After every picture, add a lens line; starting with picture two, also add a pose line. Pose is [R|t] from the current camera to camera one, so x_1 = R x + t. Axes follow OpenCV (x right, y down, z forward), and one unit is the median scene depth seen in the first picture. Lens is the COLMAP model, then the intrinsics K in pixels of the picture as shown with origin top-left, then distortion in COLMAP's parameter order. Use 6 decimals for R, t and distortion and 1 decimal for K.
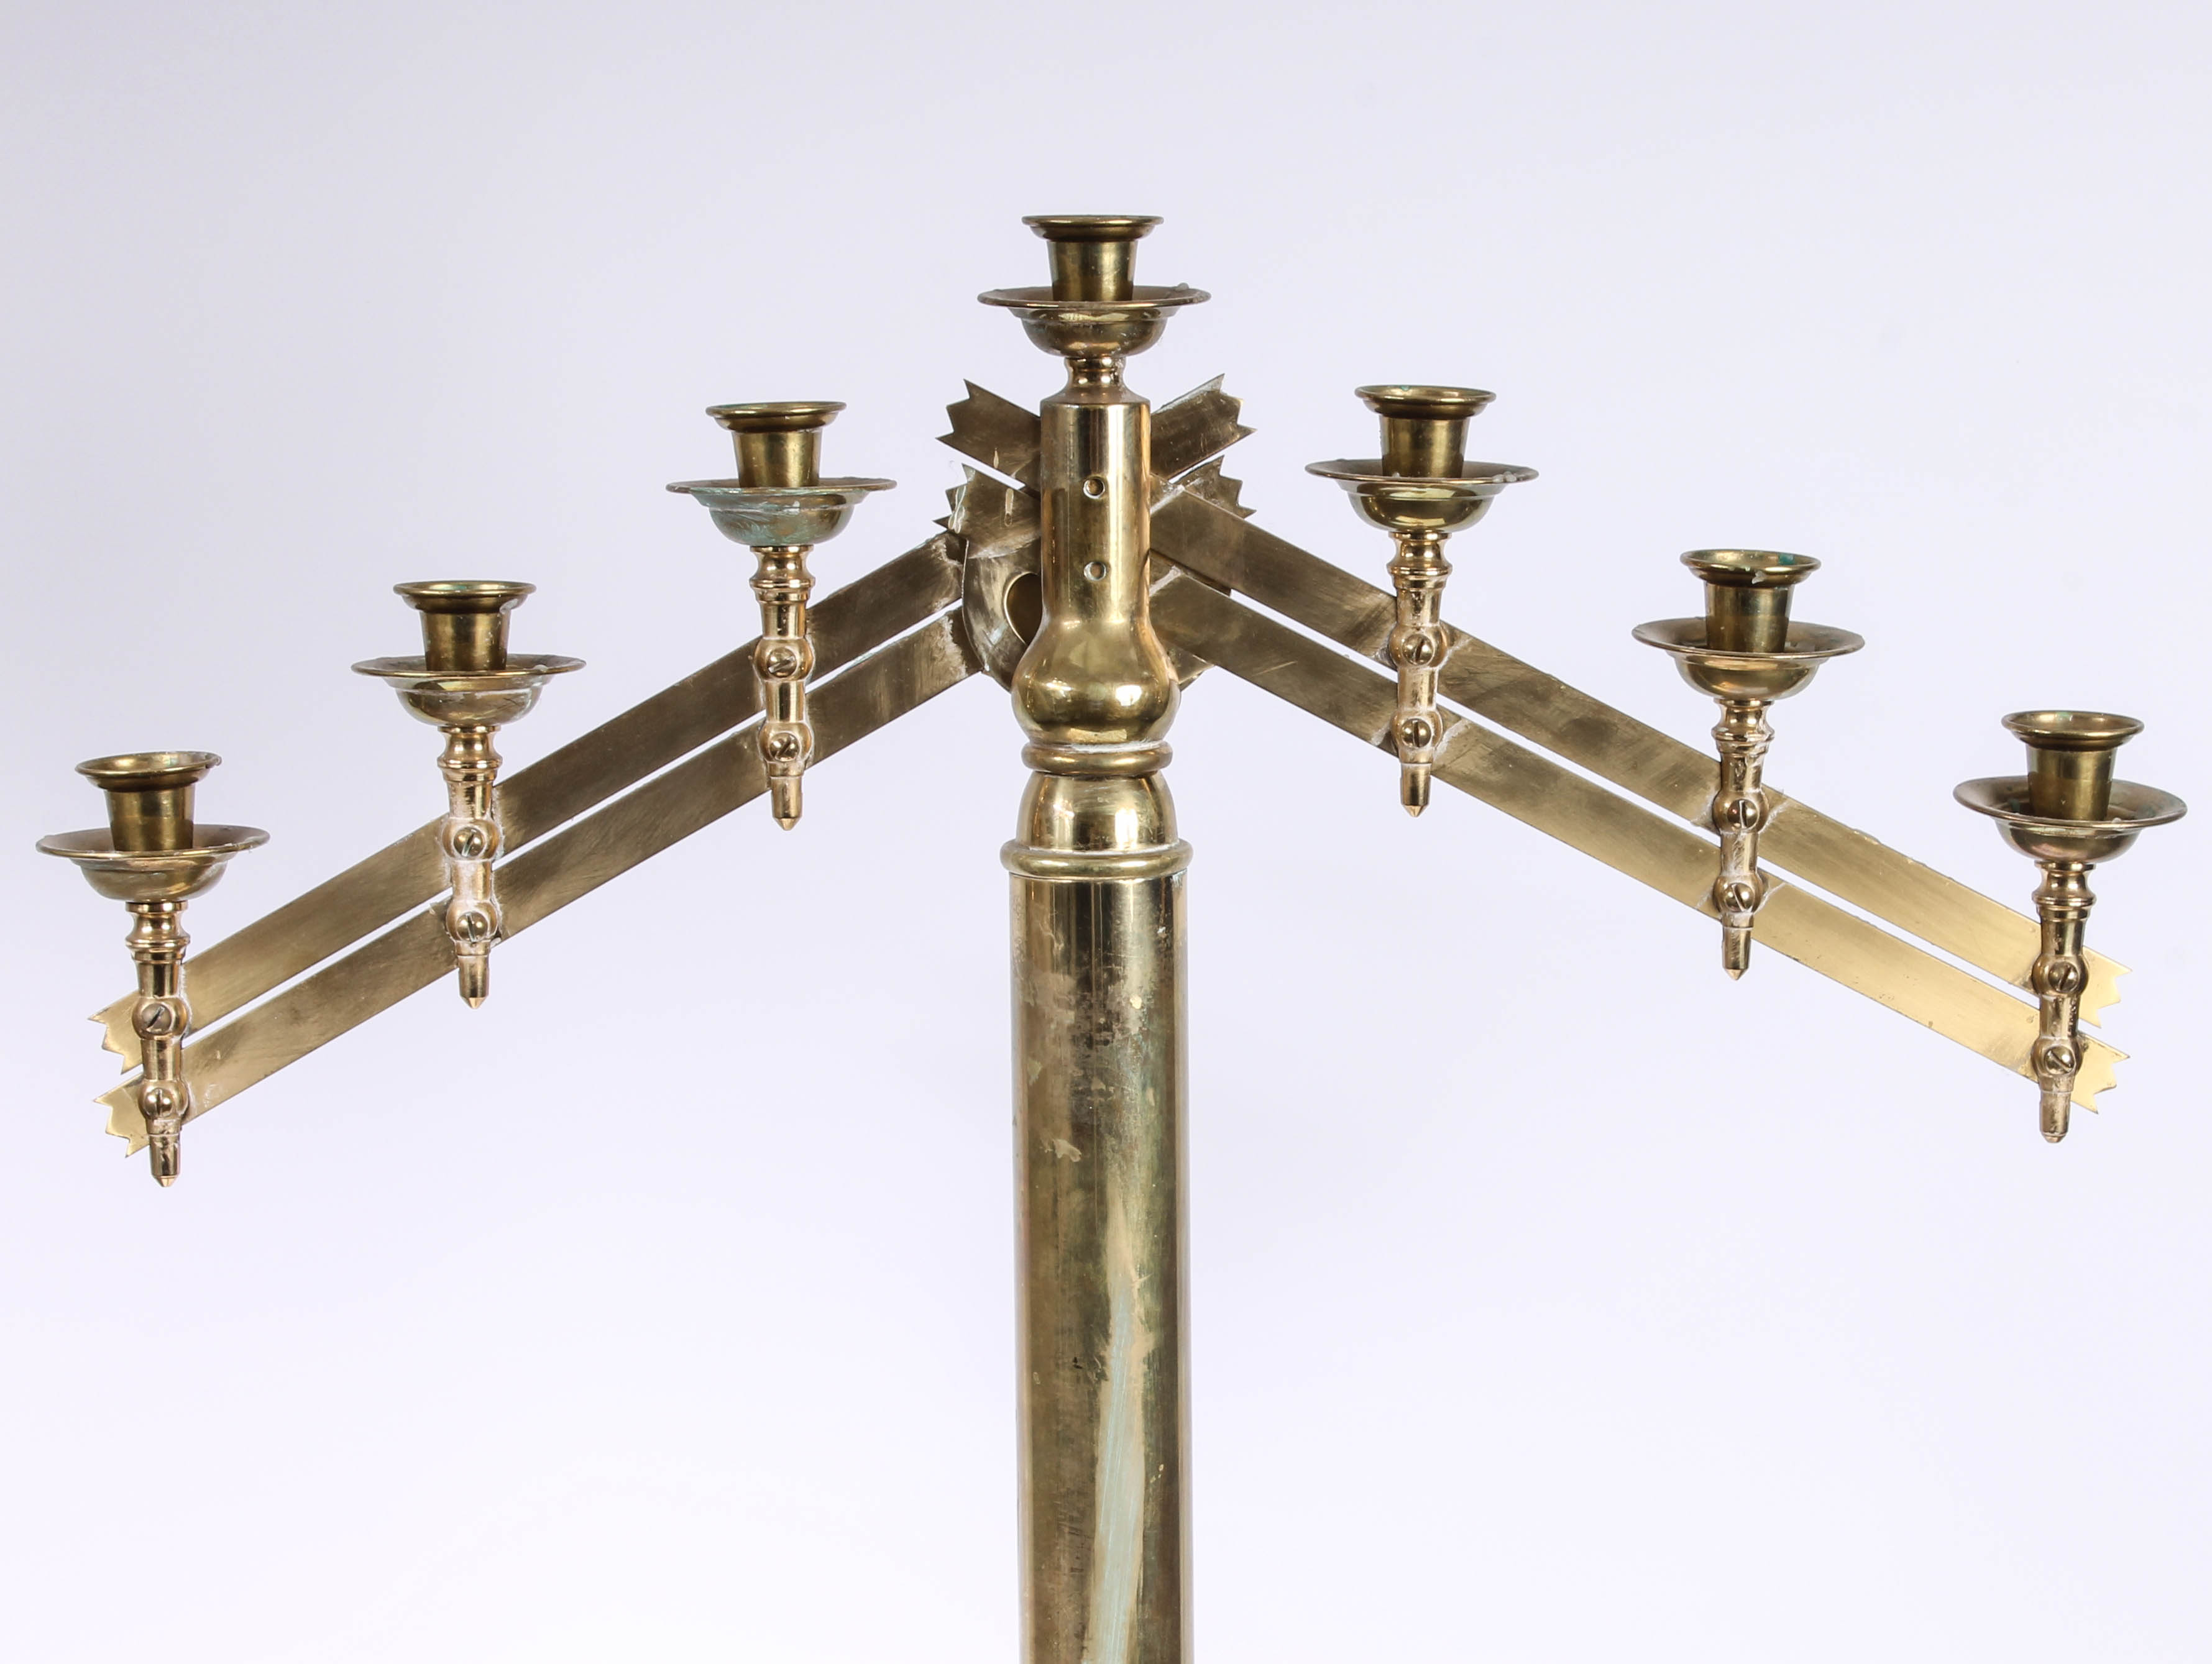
lens RADIAL K [[4886.9, 0, 1106.0], [0, 4886.9, 832.0], [0, 0, 1]] dist [0.011695, -0.319642]
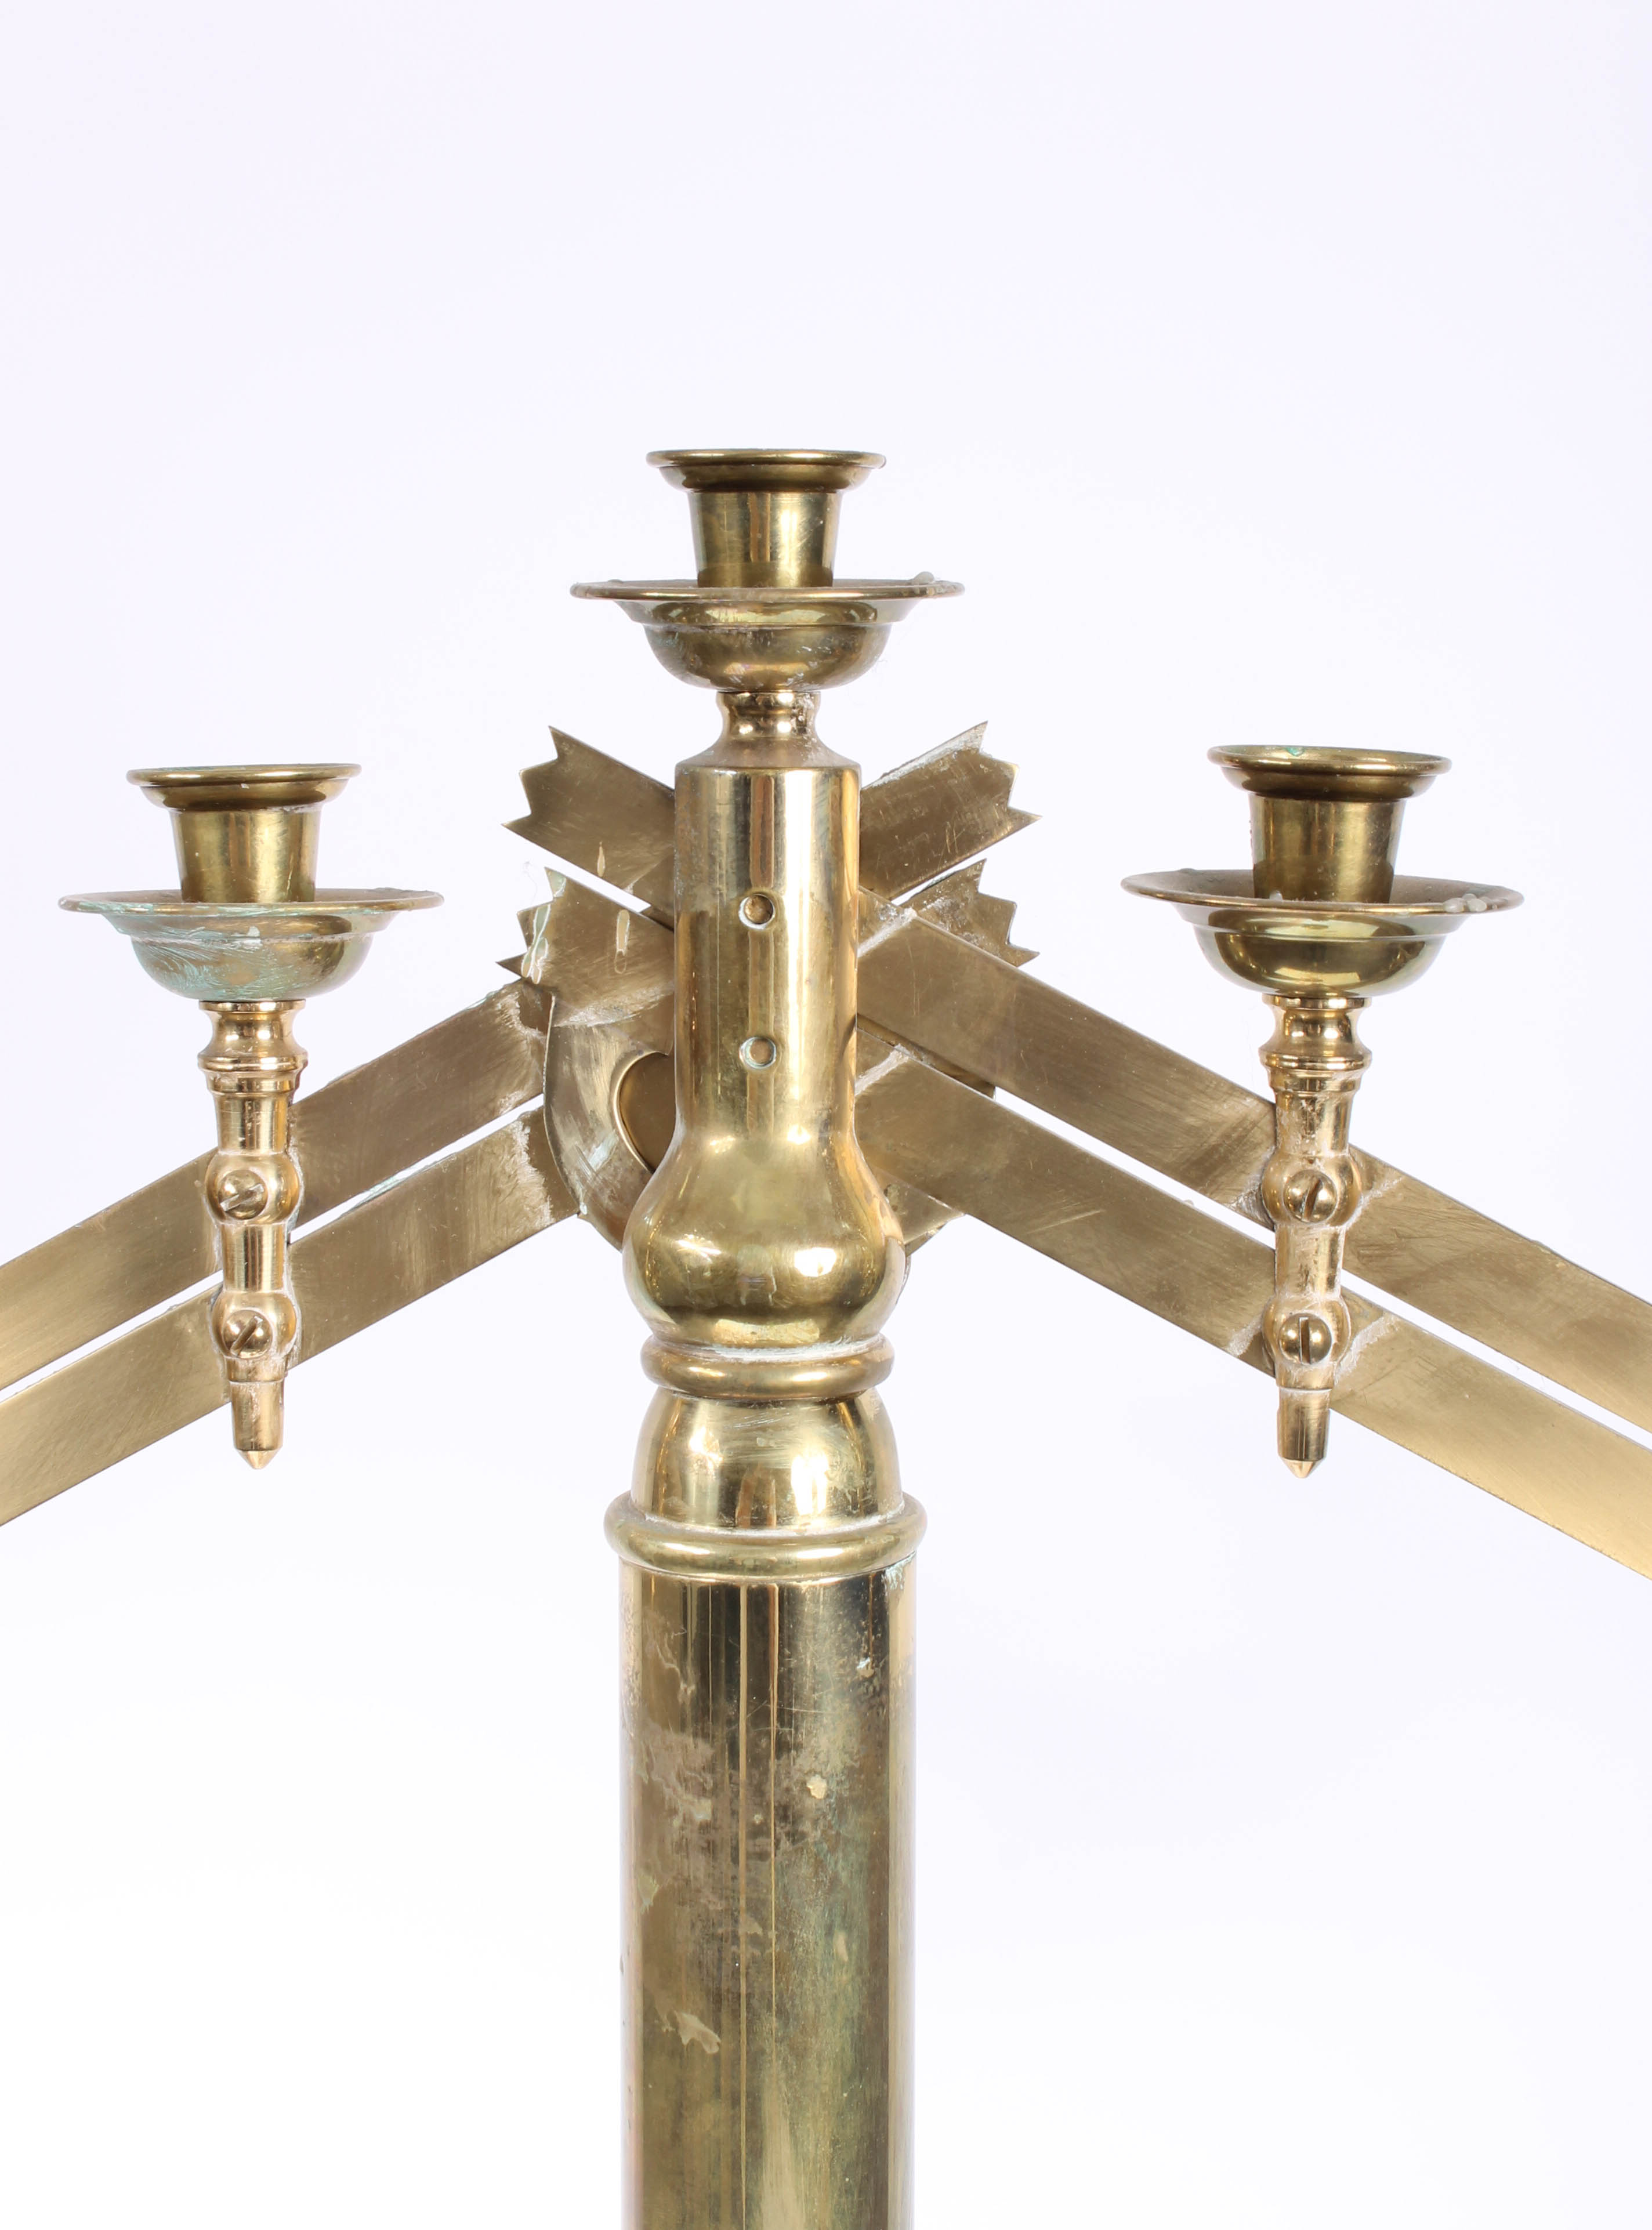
lens RADIAL K [[3692.8, 0, 826.8], [0, 3692.8, 1009.7], [0, 0, 1]] dist [-0.052607, -0.048881]
pose [[0.996770, 0.015910, -0.078722, 0.040458], [-0.019102, 0.999019, -0.039953, -0.040684], [0.078009, 0.041328, 0.996096, 0.554395]]
